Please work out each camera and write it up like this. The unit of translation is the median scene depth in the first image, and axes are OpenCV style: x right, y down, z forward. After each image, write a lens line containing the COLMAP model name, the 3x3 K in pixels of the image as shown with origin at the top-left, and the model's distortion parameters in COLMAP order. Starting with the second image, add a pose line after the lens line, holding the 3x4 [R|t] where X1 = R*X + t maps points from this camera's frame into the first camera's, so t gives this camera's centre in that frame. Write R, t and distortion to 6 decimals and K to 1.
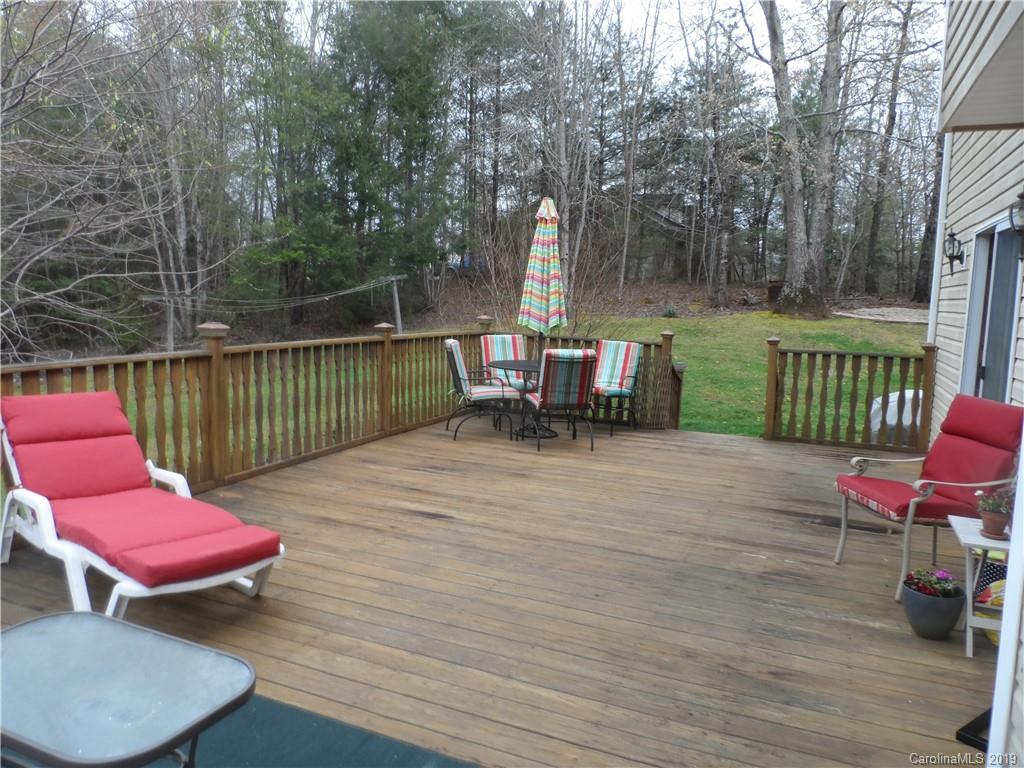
lens RADIAL K [[725.7, 0, 515.0], [0, 725.7, 382.3], [0, 0, 1]] dist [-0.002033, -0.007022]
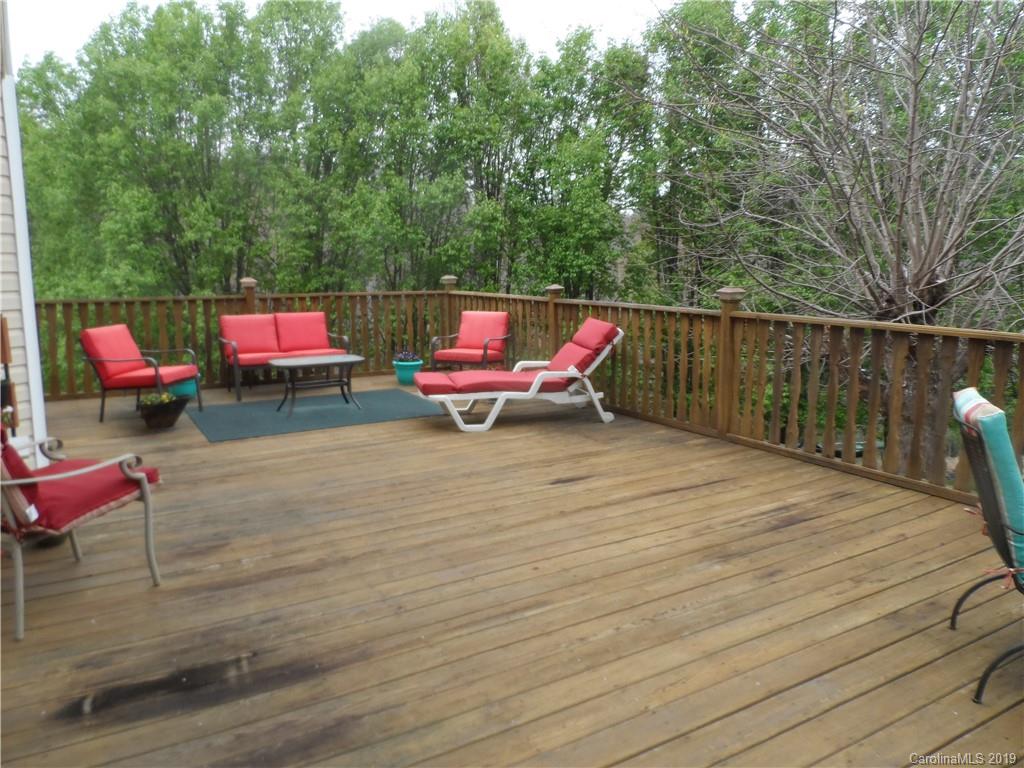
lens RADIAL K [[779.8, 0, 515.7], [0, 779.8, 380.9], [0, 0, 1]] dist [-0.002228, 0.003024]
pose [[-0.561072, 0.101535, -0.821516, 0.706128], [-0.124164, 0.970897, 0.204798, -0.139173], [0.818402, 0.216910, -0.532136, 1.354914]]
